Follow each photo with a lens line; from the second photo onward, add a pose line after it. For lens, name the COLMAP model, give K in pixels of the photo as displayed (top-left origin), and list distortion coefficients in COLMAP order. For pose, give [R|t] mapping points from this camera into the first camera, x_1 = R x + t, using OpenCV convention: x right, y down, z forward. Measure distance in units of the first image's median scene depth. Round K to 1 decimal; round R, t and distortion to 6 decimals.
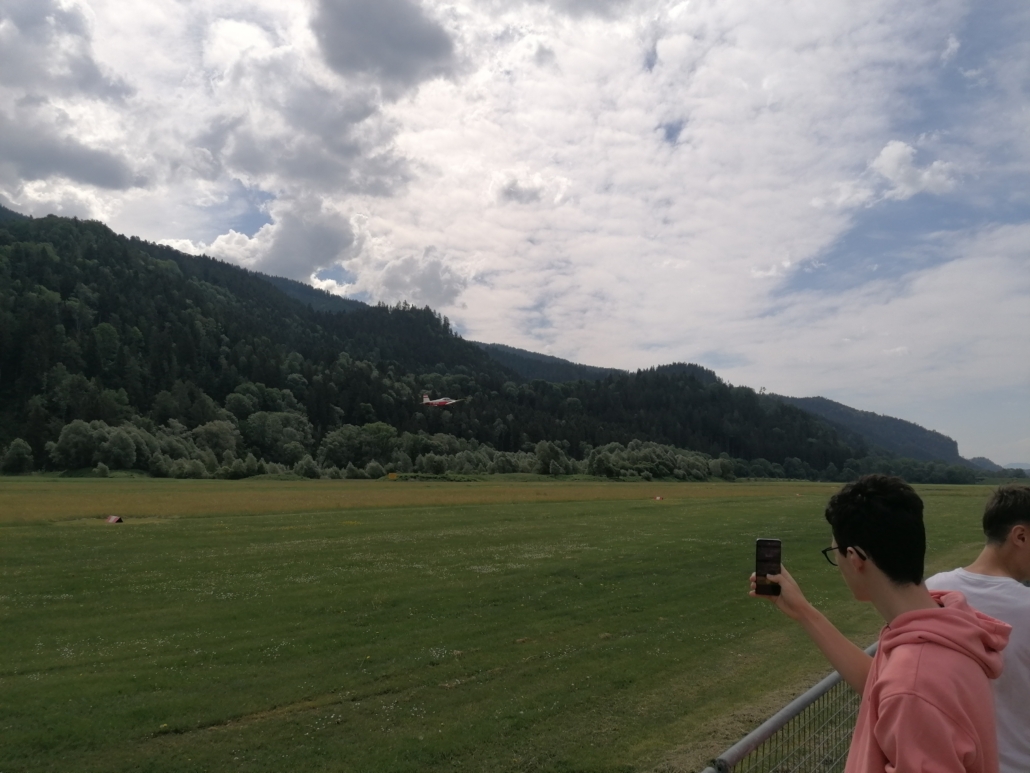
lens RADIAL K [[762.1, 0, 515.0], [0, 762.1, 386.5], [0, 0, 1]] dist [0.104011, -0.129114]
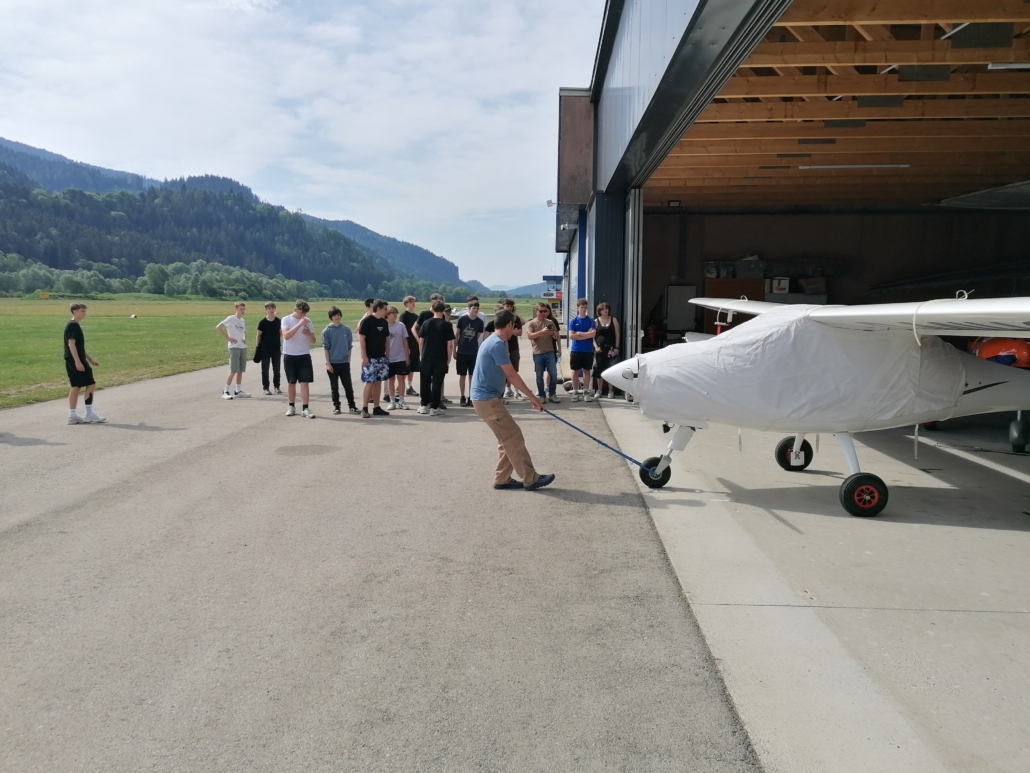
lens RADIAL K [[762.1, 0, 515.0], [0, 762.1, 386.5], [0, 0, 1]] dist [0.104011, -0.129114]
pose [[0.829431, -0.062324, 0.555121, -0.121285], [-0.067893, 0.975142, 0.210922, -0.019789], [-0.554467, -0.212634, 0.804582, -0.163165]]
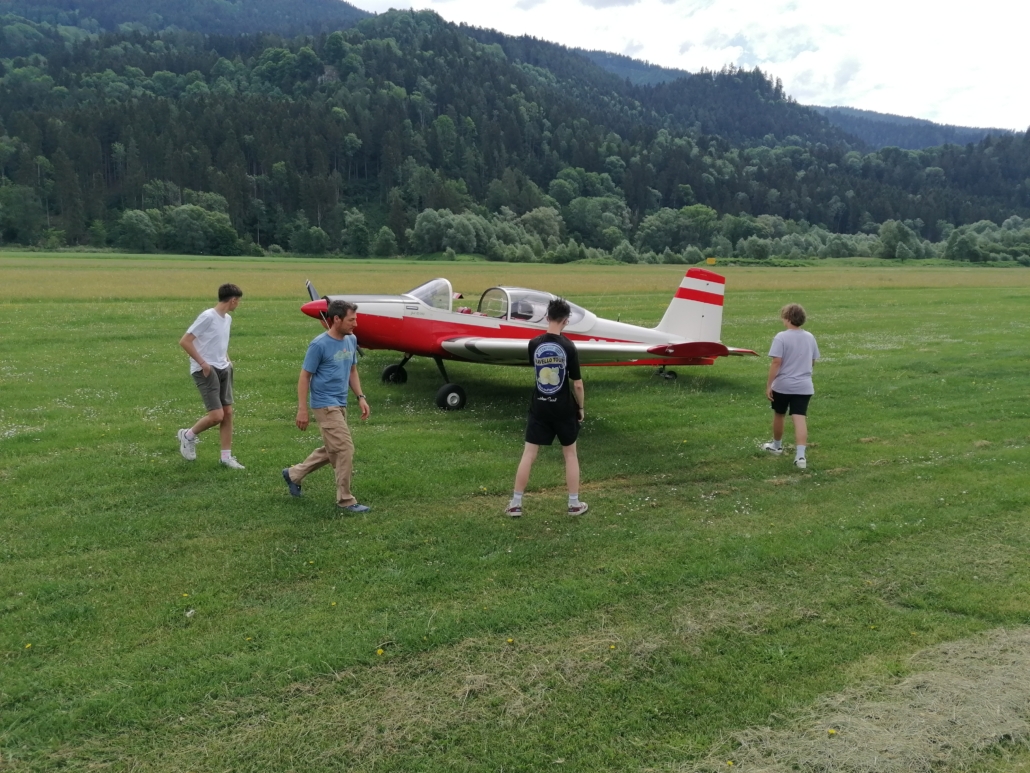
lens RADIAL K [[762.1, 0, 515.0], [0, 762.1, 386.5], [0, 0, 1]] dist [0.104011, -0.129114]
pose [[0.919594, 0.066339, -0.387229, -0.000627], [0.042366, 0.963148, 0.265615, 0.000808], [0.390580, -0.260664, 0.882894, 0.002938]]
